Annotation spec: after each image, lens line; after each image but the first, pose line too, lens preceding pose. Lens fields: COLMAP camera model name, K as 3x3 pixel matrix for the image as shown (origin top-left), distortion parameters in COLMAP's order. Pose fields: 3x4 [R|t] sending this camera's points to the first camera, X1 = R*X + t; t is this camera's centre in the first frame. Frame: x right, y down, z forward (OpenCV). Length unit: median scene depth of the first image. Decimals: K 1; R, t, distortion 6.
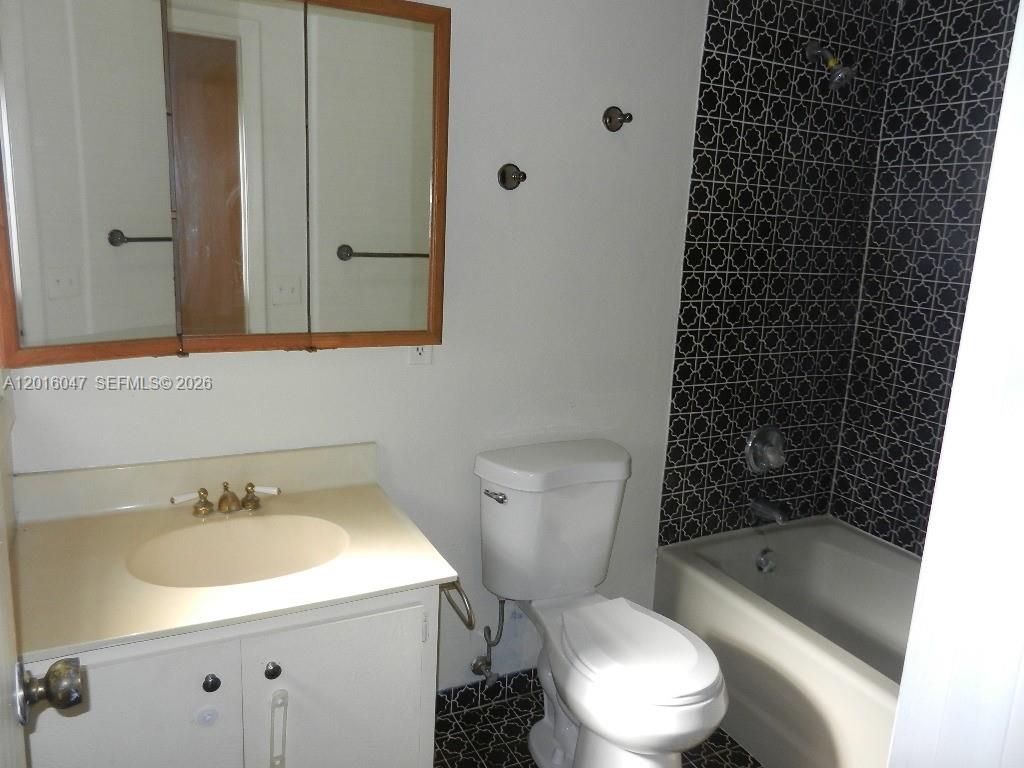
lens RADIAL K [[758.6, 0, 503.0], [0, 758.6, 377.6], [0, 0, 1]] dist [0.009795, 0.004133]
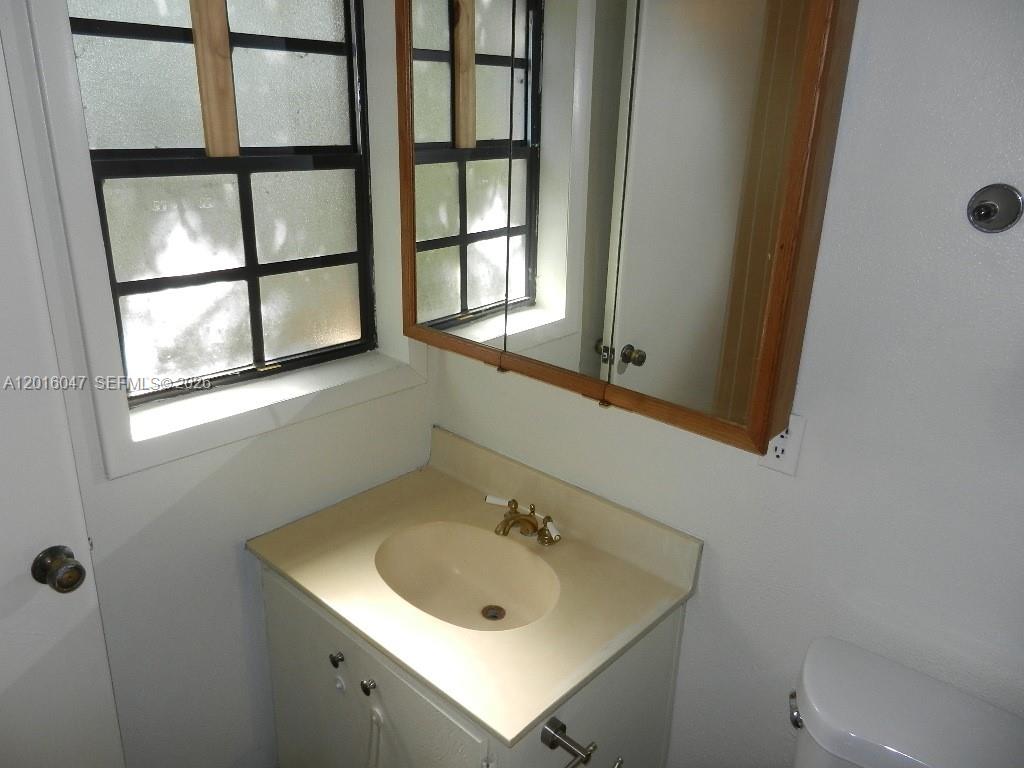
lens RADIAL K [[758.6, 0, 503.0], [0, 758.6, 377.6], [0, 0, 1]] dist [0.009795, 0.004133]
pose [[0.337058, 0.277039, -0.899801, 0.468264], [-0.206309, 0.954231, 0.216516, -0.227231], [0.918602, 0.112659, 0.378787, 0.577653]]
